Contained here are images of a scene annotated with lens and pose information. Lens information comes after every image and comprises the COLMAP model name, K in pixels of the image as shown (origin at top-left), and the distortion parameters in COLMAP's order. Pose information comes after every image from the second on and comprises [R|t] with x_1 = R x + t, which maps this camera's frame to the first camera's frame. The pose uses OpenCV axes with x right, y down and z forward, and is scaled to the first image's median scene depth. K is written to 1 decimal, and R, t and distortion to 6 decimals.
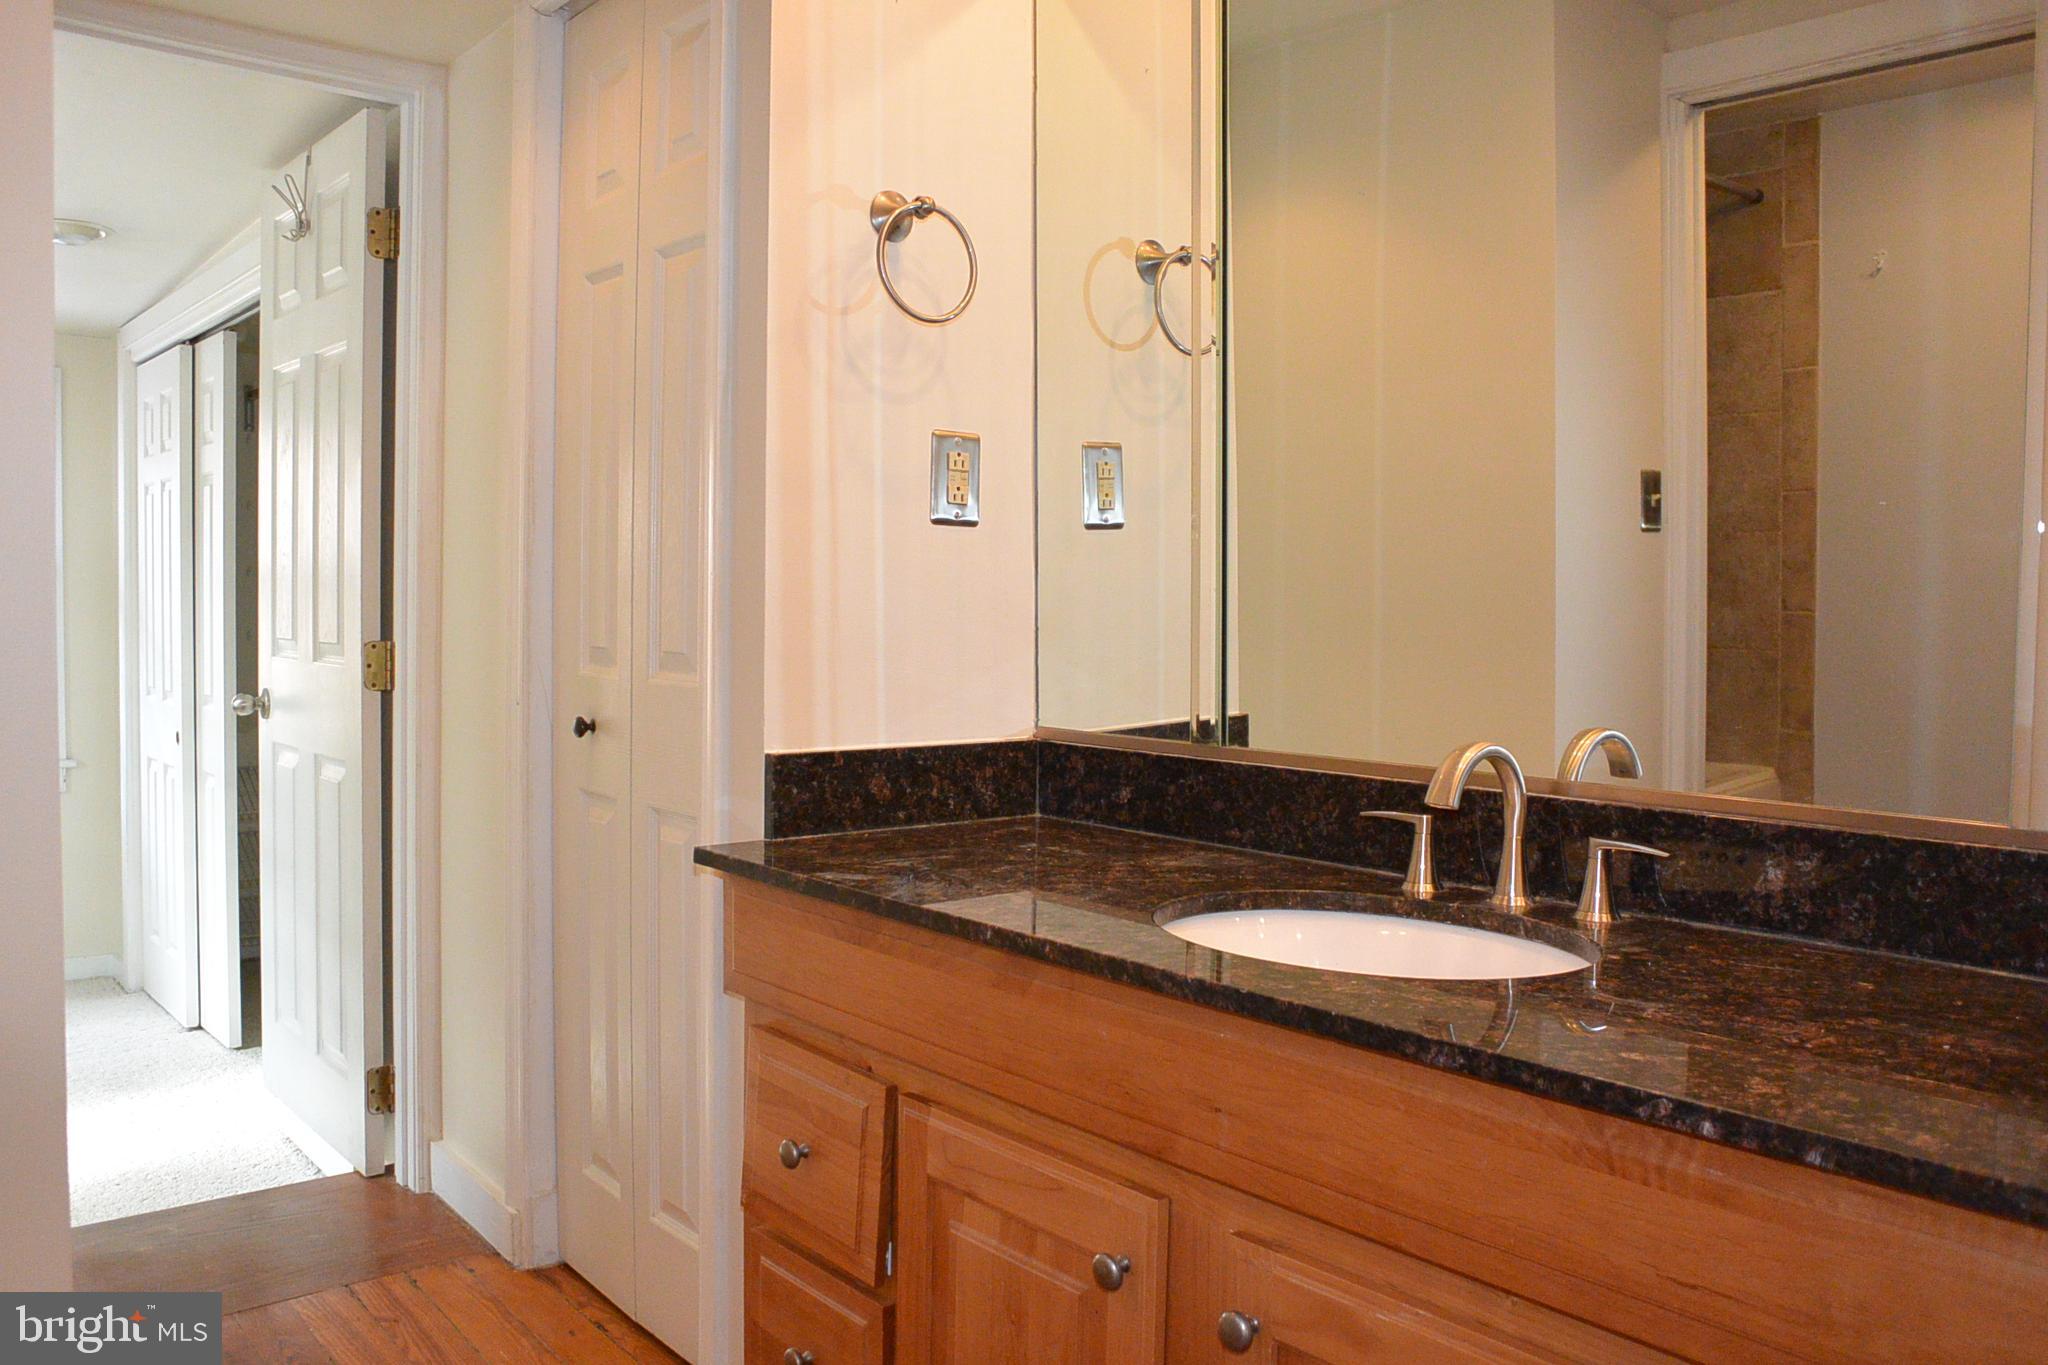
lens RADIAL K [[1607.8, 0, 1009.4], [0, 1607.8, 681.2], [0, 0, 1]] dist [-0.089577, 0.070566]
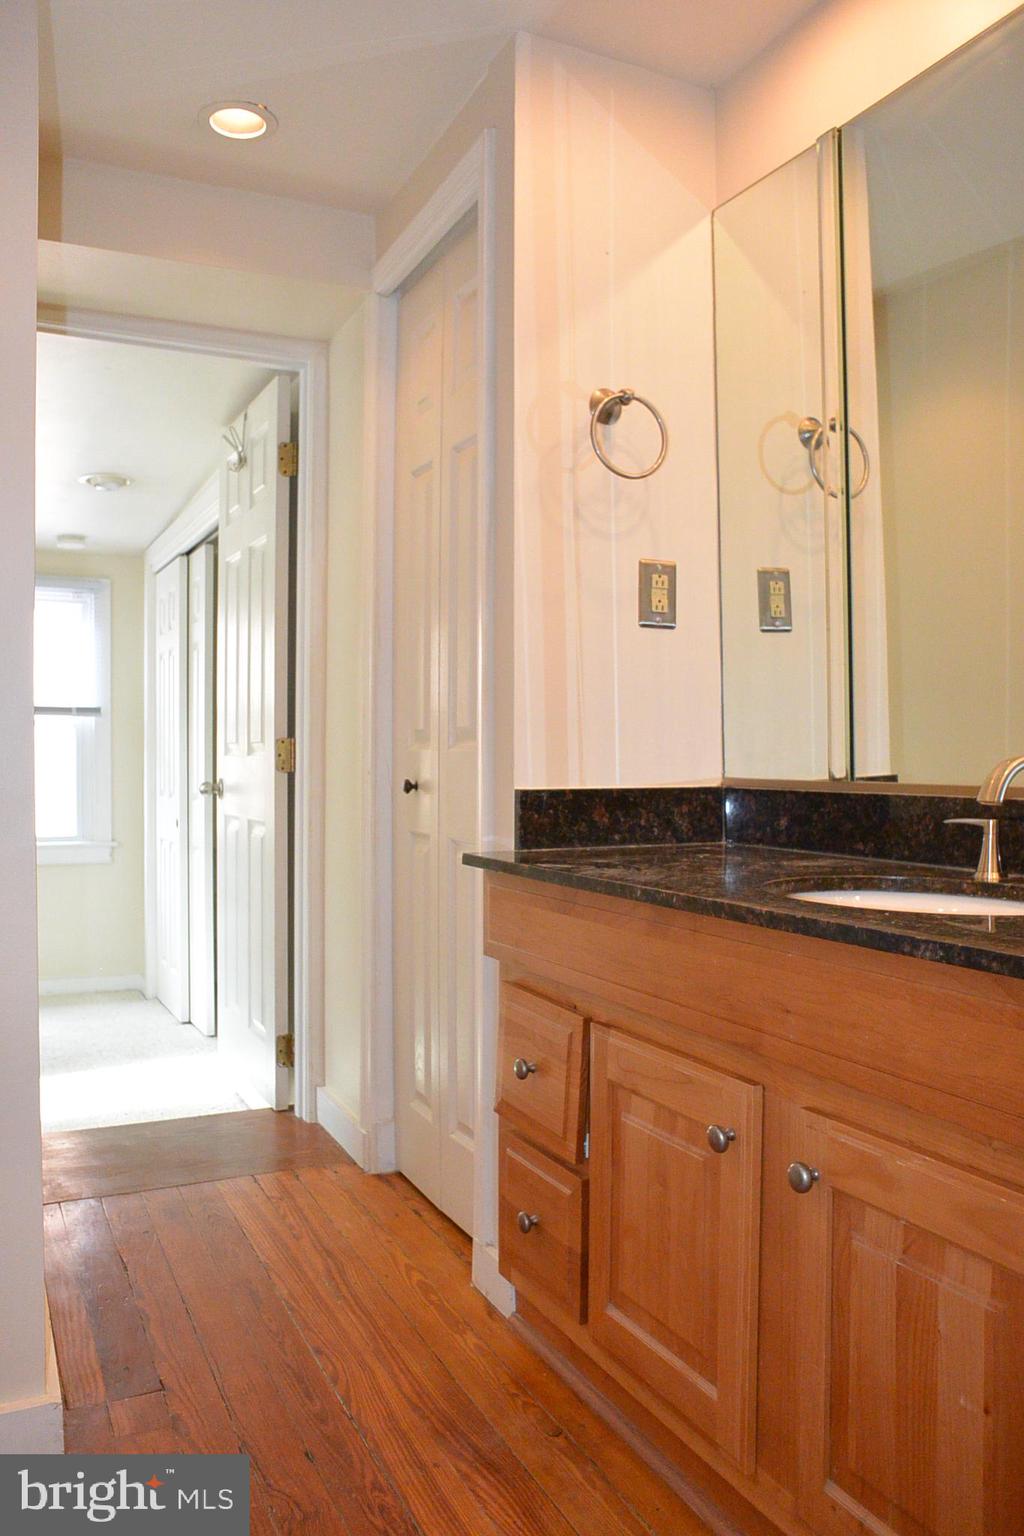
lens RADIAL K [[1205.9, 0, 512.8], [0, 1205.9, 775.8], [0, 0, 1]] dist [-0.089577, 0.070566]
pose [[0.971703, -0.008889, -0.236040, 0.085467], [0.001351, 0.999485, -0.032075, 0.060518], [0.236203, 0.030849, 0.971214, -0.022436]]
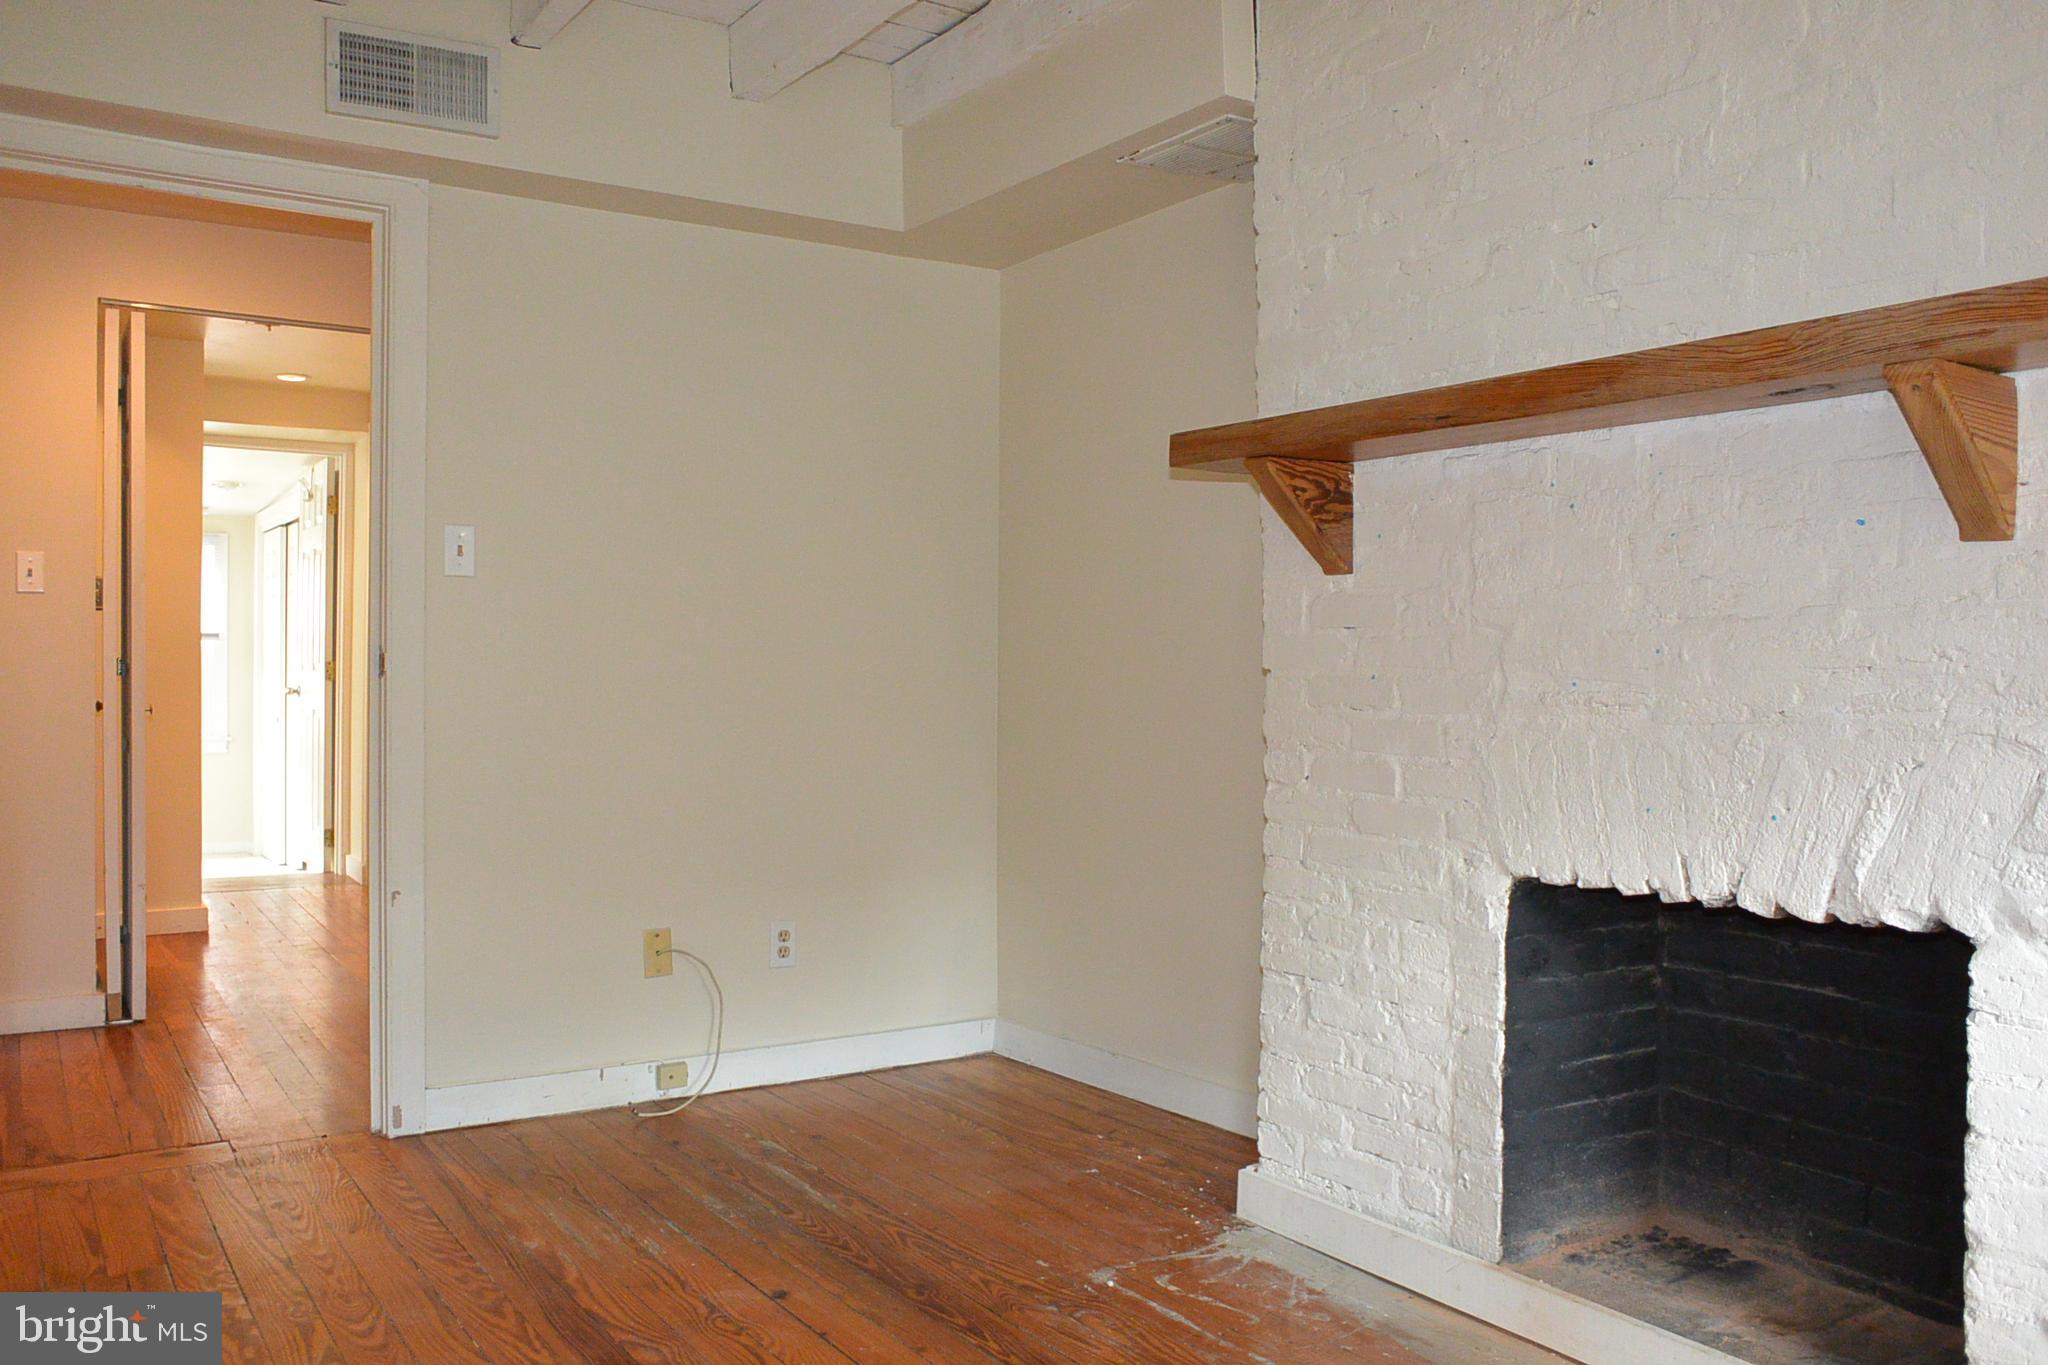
lens RADIAL K [[1607.8, 0, 1009.4], [0, 1607.8, 681.2], [0, 0, 1]] dist [-0.089577, 0.070566]
pose [[0.994993, -0.006173, -0.099754, 1.298355], [0.001933, 0.999092, -0.042553, 0.161545], [0.099926, 0.042147, 0.994102, -1.967643]]
